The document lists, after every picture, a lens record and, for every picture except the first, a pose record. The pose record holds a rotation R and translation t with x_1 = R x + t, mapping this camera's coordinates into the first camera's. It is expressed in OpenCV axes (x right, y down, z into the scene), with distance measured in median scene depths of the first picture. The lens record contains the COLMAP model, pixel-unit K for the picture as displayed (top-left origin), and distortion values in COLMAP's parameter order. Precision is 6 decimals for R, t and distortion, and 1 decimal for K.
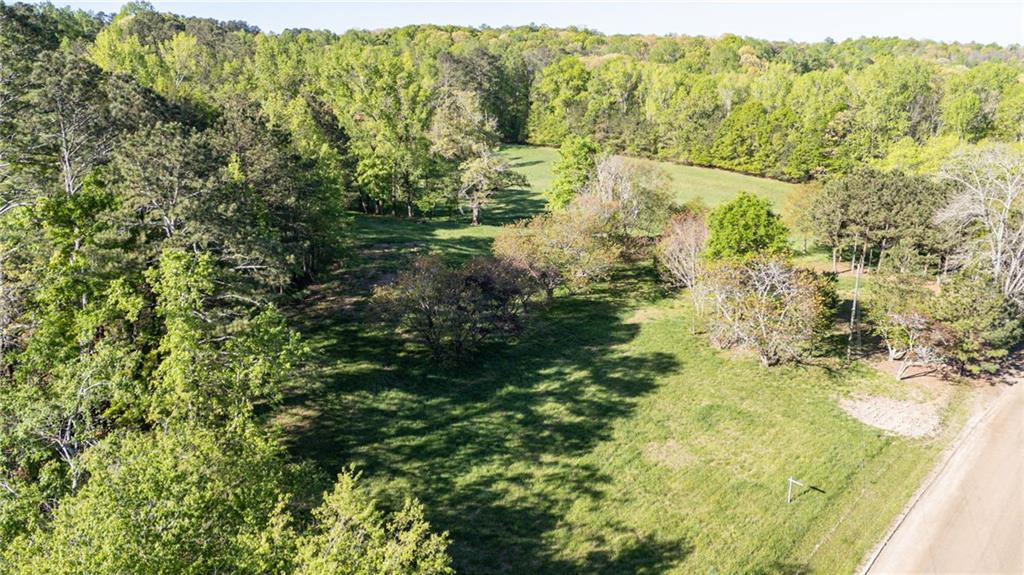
lens RADIAL K [[748.4, 0, 512.0], [0, 748.4, 287.5], [0, 0, 1]] dist [0.093907, -0.095370]
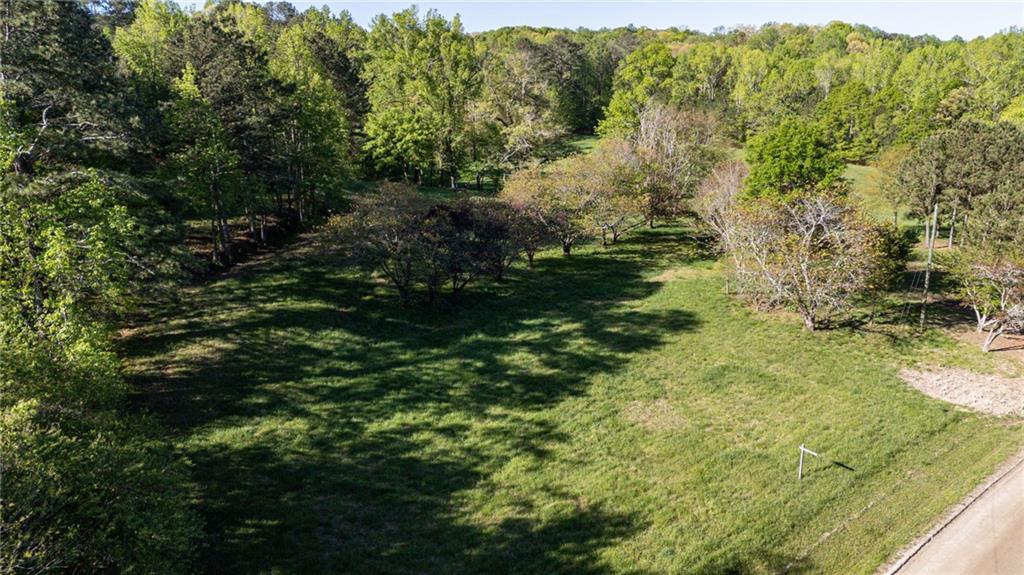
lens RADIAL K [[748.4, 0, 512.0], [0, 748.4, 287.5], [0, 0, 1]] dist [0.093907, -0.095370]
pose [[0.990907, 0.028698, -0.131451, 0.143598], [-0.030858, 0.999420, -0.014424, 0.092622], [0.130960, 0.018349, 0.991218, 0.177131]]
